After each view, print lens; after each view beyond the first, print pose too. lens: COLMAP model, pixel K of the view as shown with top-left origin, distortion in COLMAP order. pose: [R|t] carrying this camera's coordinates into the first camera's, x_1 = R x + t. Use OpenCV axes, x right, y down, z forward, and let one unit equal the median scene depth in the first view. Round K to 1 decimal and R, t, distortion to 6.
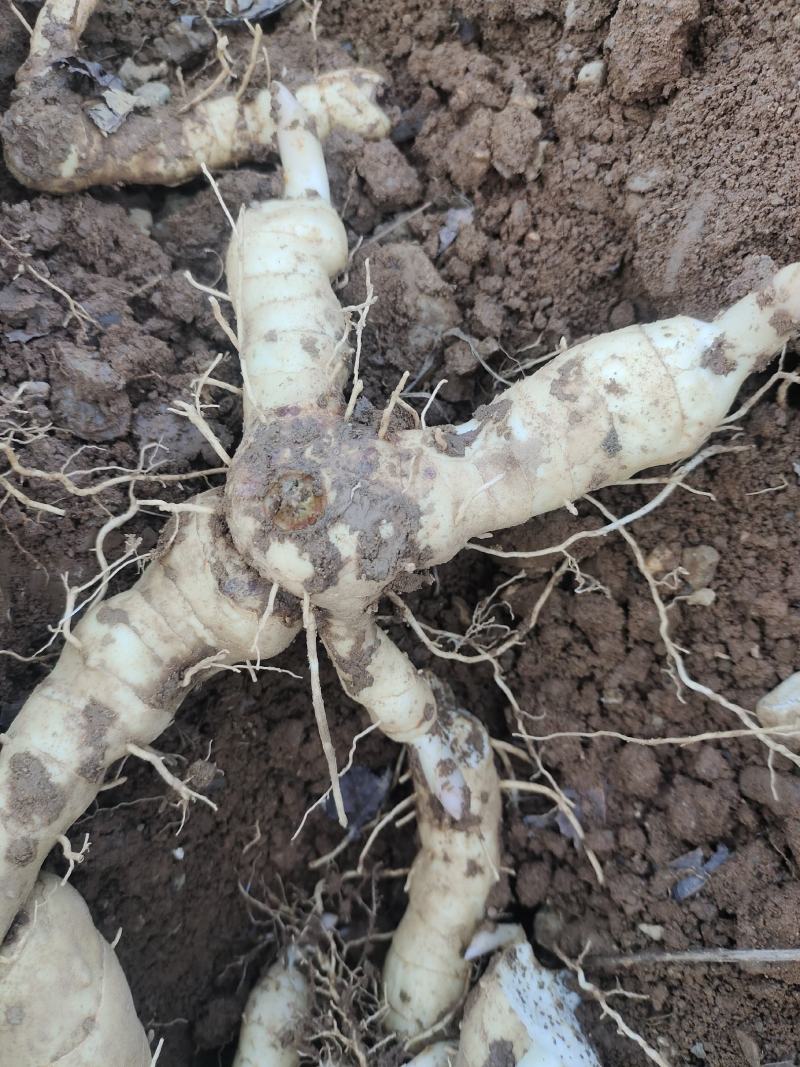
lens RADIAL K [[431.1, 0, 400.0], [0, 431.1, 533.5], [0, 0, 1]] dist [-0.000952, -0.002092]
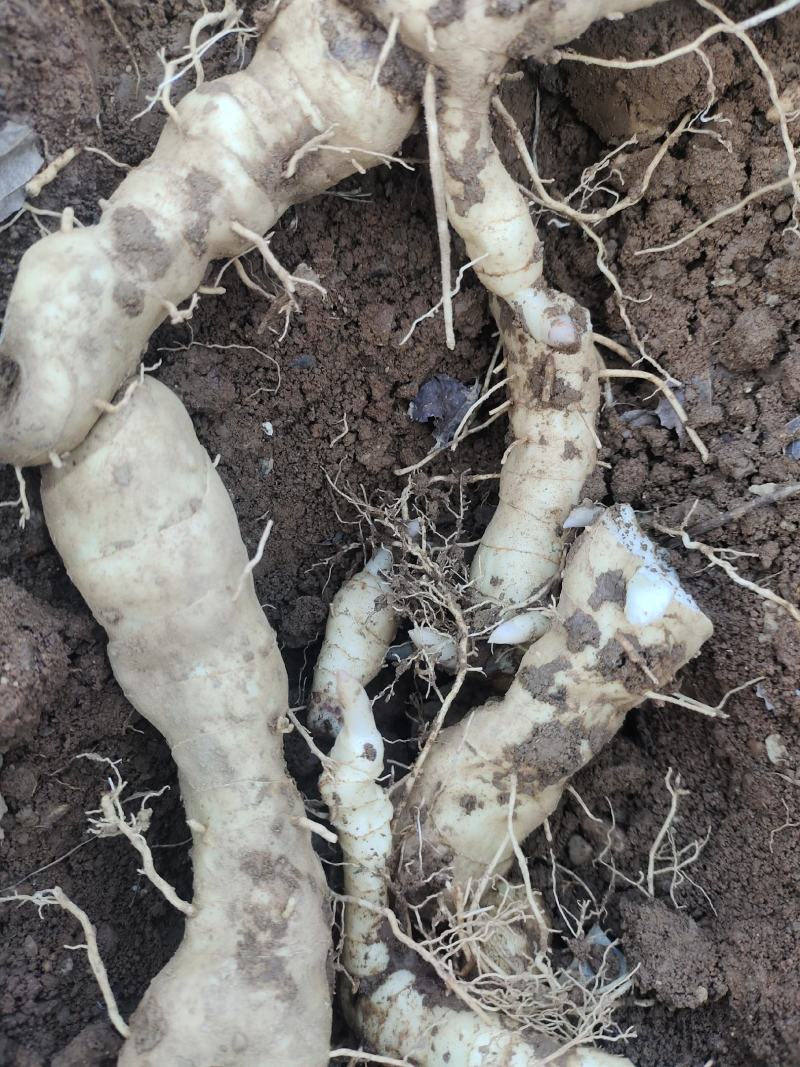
lens RADIAL K [[423.8, 0, 400.0], [0, 423.8, 533.5], [0, 0, 1]] dist [0.002129, -0.002514]
pose [[0.999739, 0.016344, -0.015941, -0.202601], [-0.015404, 0.998233, 0.057389, 0.948297], [0.016851, -0.057129, 0.998225, 0.032560]]
